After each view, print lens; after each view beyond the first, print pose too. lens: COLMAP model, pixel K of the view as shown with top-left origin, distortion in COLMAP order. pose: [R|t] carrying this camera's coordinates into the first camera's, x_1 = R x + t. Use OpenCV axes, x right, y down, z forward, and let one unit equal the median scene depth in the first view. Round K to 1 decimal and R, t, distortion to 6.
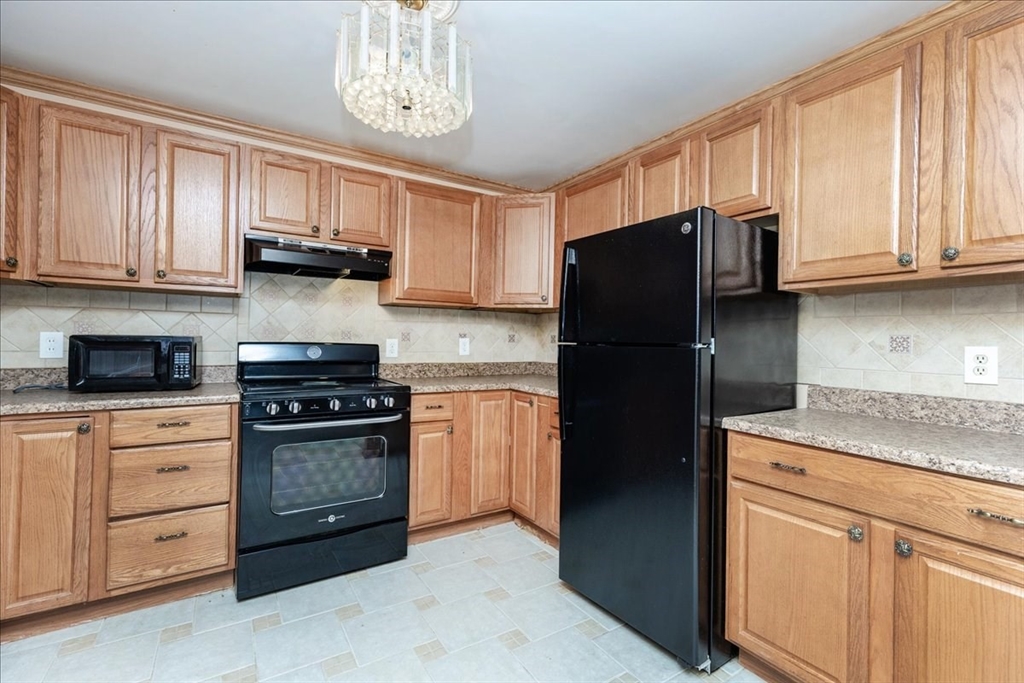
lens RADIAL K [[463.4, 0, 517.5], [0, 463.4, 338.6], [0, 0, 1]] dist [0.007156, -0.001969]
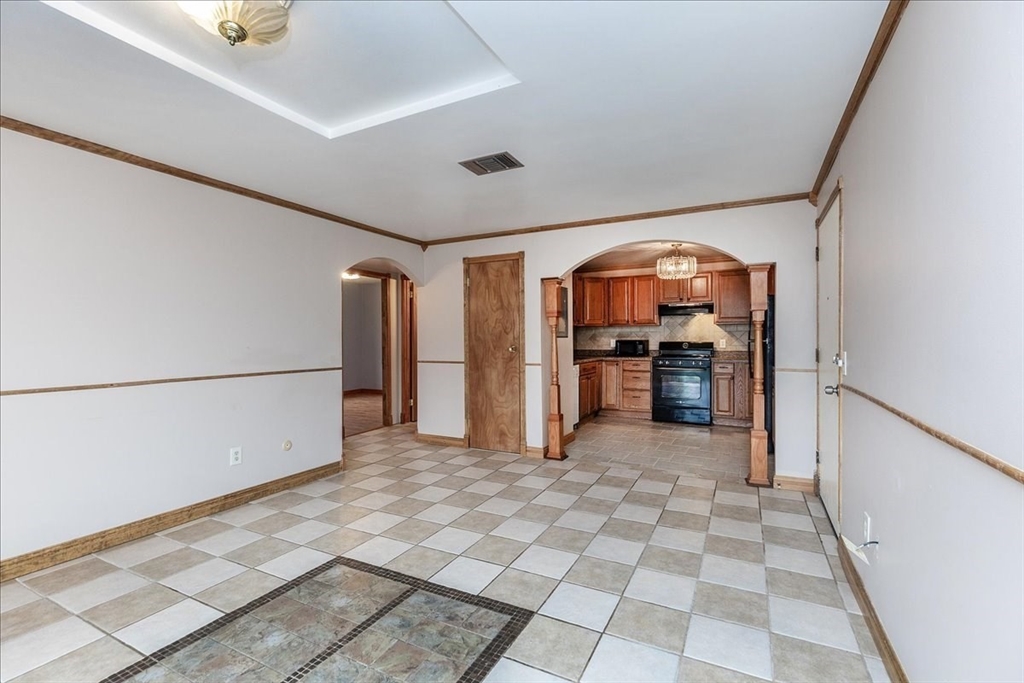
lens RADIAL K [[463.4, 0, 511.4], [0, 463.4, 342.3], [0, 0, 1]] dist [0.007156, -0.001969]
pose [[0.496657, -0.011993, -0.867864, 1.631113], [0.016141, 0.999859, -0.004580, 0.010820], [0.867797, -0.011733, 0.496781, -1.380083]]
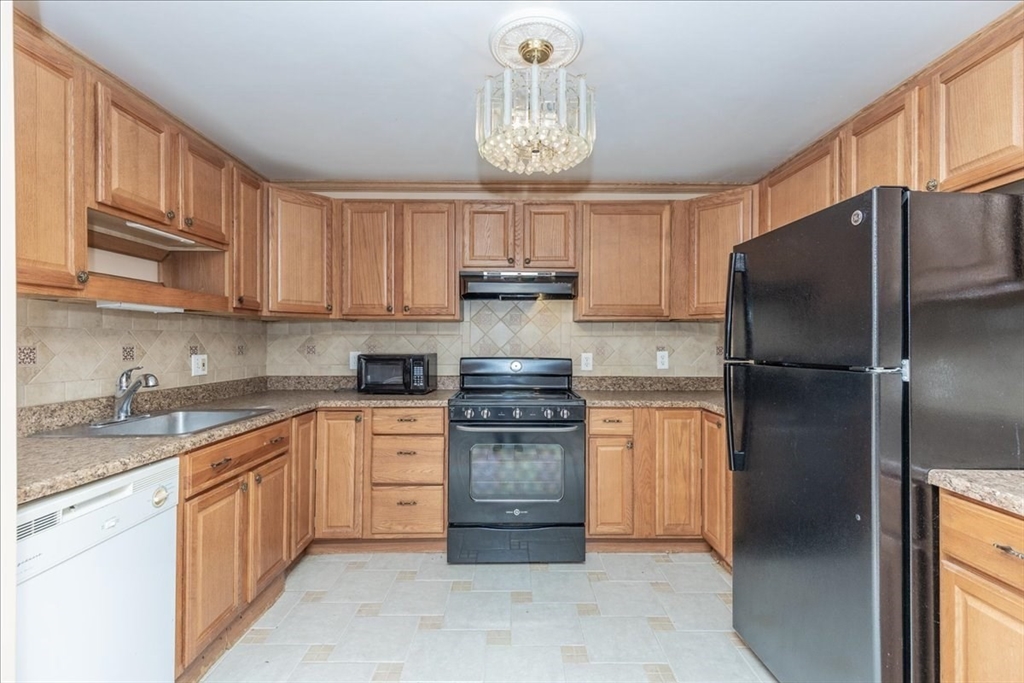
lens RADIAL K [[463.4, 0, 513.6], [0, 463.4, 341.5], [0, 0, 1]] dist [0.007156, -0.001969]
pose [[0.842245, -0.017258, -0.538819, 0.226375], [0.013561, 0.999849, -0.010827, -0.023810], [0.538924, 0.001812, 0.842352, 0.027974]]
